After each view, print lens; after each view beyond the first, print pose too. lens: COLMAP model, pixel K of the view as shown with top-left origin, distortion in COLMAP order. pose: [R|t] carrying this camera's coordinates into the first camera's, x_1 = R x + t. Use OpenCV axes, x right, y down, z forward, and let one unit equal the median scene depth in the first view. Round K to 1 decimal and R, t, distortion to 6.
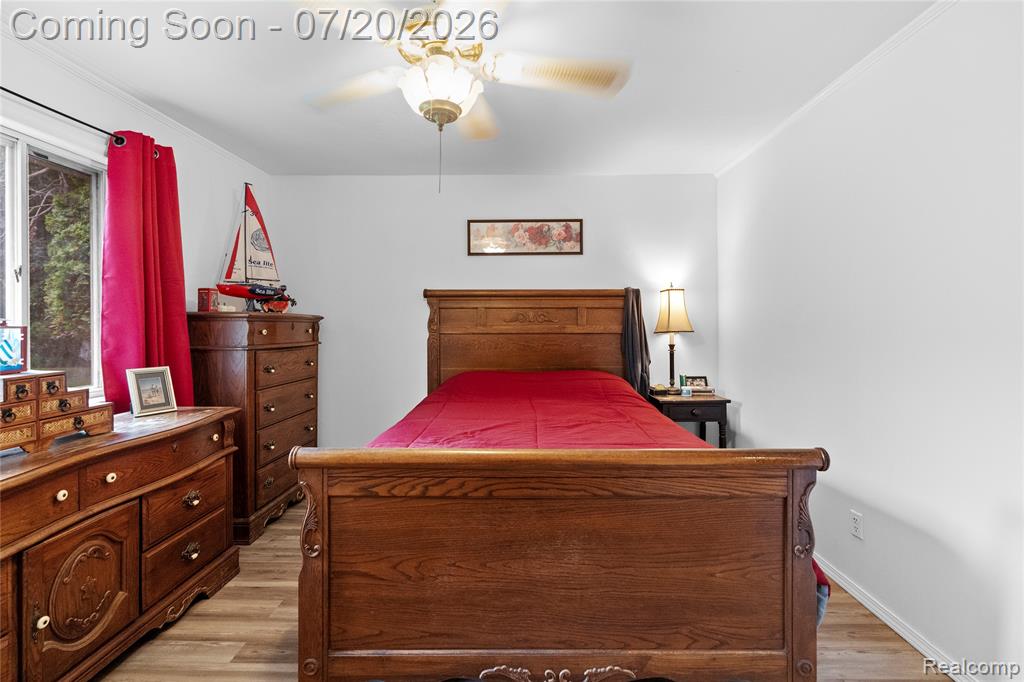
lens RADIAL K [[462.8, 0, 514.5], [0, 462.8, 317.3], [0, 0, 1]] dist [-0.002926, 0.000570]
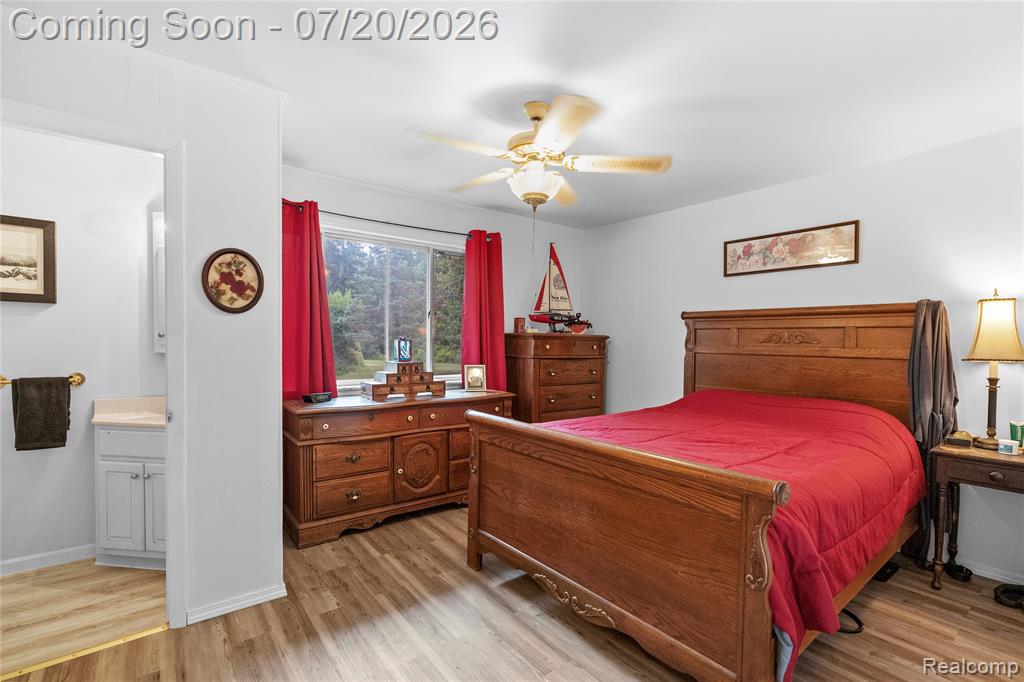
lens RADIAL K [[459.5, 0, 515.3], [0, 459.5, 339.5], [0, 0, 1]] dist [-0.003984, 0.000476]
pose [[0.637077, 0.010372, -0.770730, 0.458401], [-0.004905, 0.999944, 0.009402, -0.003447], [0.770784, -0.002210, 0.637092, 0.001778]]
